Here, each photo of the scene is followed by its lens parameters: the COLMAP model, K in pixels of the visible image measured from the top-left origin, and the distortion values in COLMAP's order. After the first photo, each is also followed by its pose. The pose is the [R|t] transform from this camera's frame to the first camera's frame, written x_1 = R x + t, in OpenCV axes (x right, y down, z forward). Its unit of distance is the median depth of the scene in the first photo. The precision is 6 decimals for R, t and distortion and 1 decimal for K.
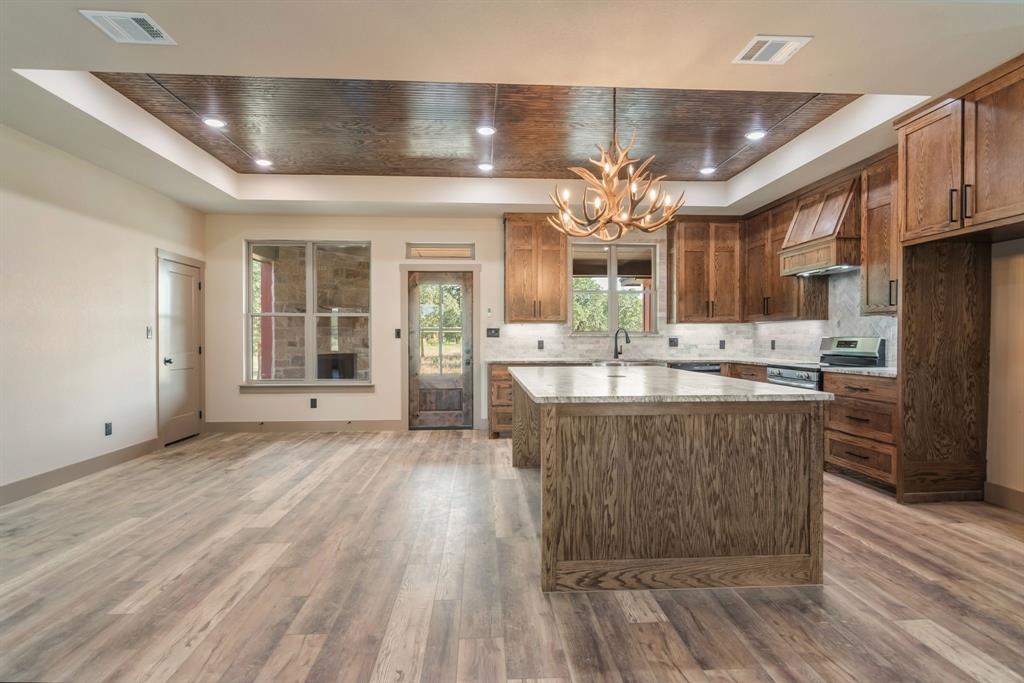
lens RADIAL K [[505.7, 0, 500.3], [0, 505.7, 341.2], [0, 0, 1]] dist [-0.002188, 0.001681]
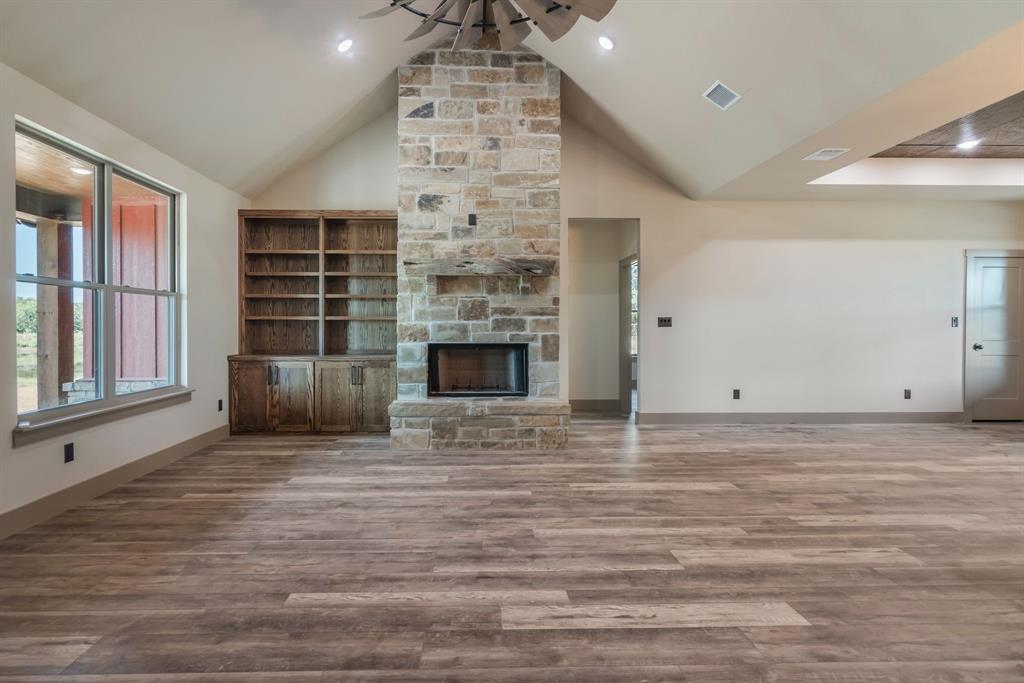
lens RADIAL K [[508.4, 0, 504.0], [0, 508.4, 342.4], [0, 0, 1]] dist [-0.000099, 0.000646]
pose [[0.000355, 0.031712, -0.999497, 0.520094], [-0.005231, 0.999483, 0.031710, -0.000699], [0.999986, 0.005217, 0.000520, -0.069668]]
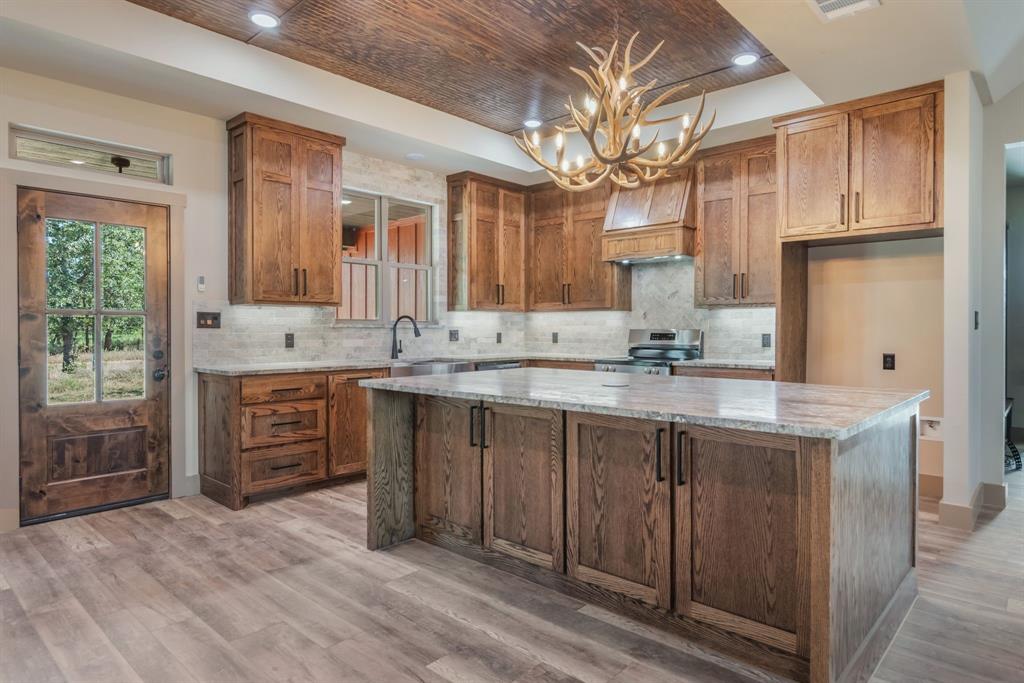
lens RADIAL K [[611.6, 0, 525.9], [0, 611.6, 334.1], [0, 0, 1]] dist [-0.001555, 0.002366]
pose [[0.700522, -0.004455, 0.713617, -0.323825], [0.002849, 0.999990, 0.003446, -0.003498], [-0.713625, -0.000381, 0.700527, 0.347080]]
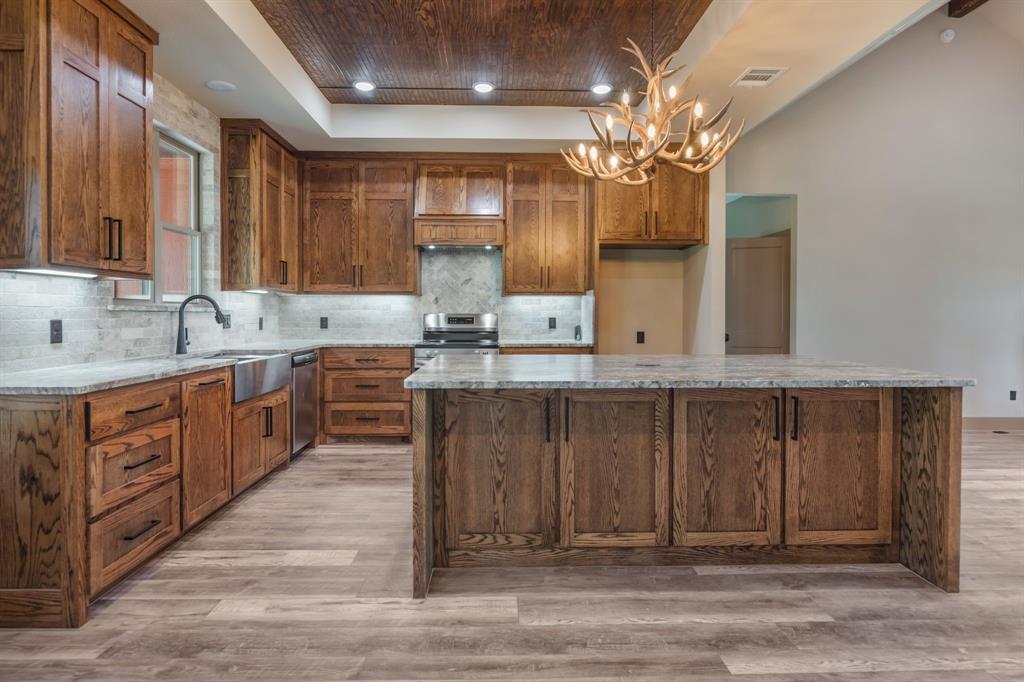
lens RADIAL K [[556.6, 0, 517.3], [0, 556.6, 321.2], [0, 0, 1]] dist [-0.004803, 0.000276]
pose [[0.011861, -0.012098, 0.999856, -0.431172], [0.004485, 0.999917, 0.012045, -0.005620], [-0.999920, 0.004341, 0.011914, 0.832688]]
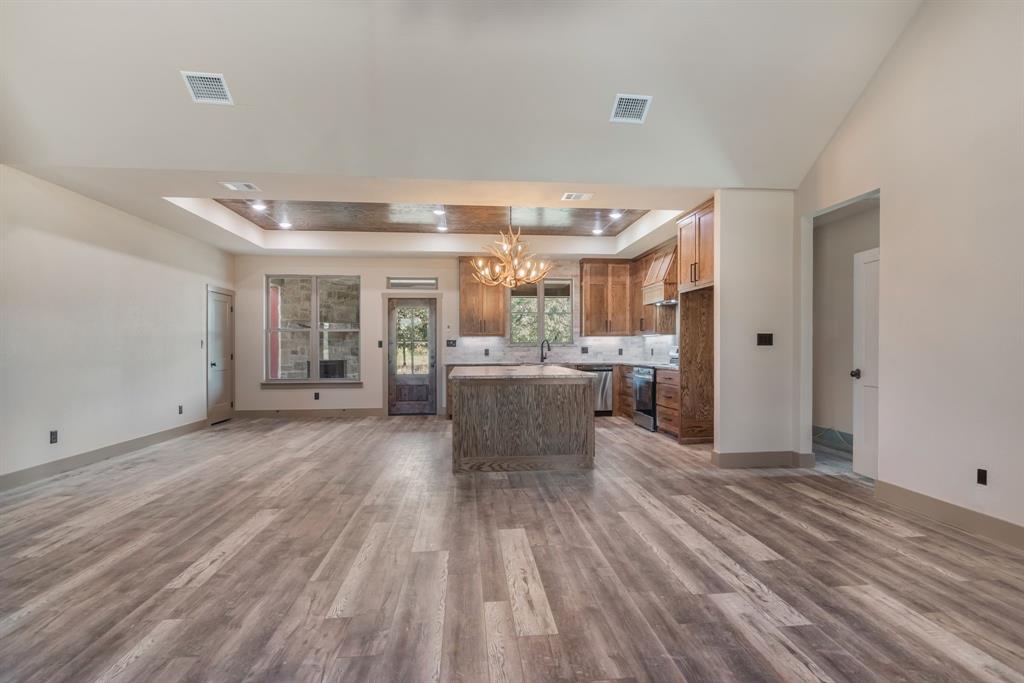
lens RADIAL K [[505.7, 0, 506.4], [0, 505.7, 348.5], [0, 0, 1]] dist [-0.002188, 0.001681]
pose [[0.999040, -0.001357, 0.043789, 0.094169], [0.001607, 0.999983, -0.005669, 0.005749], [-0.043780, 0.005734, 0.999025, -0.458076]]
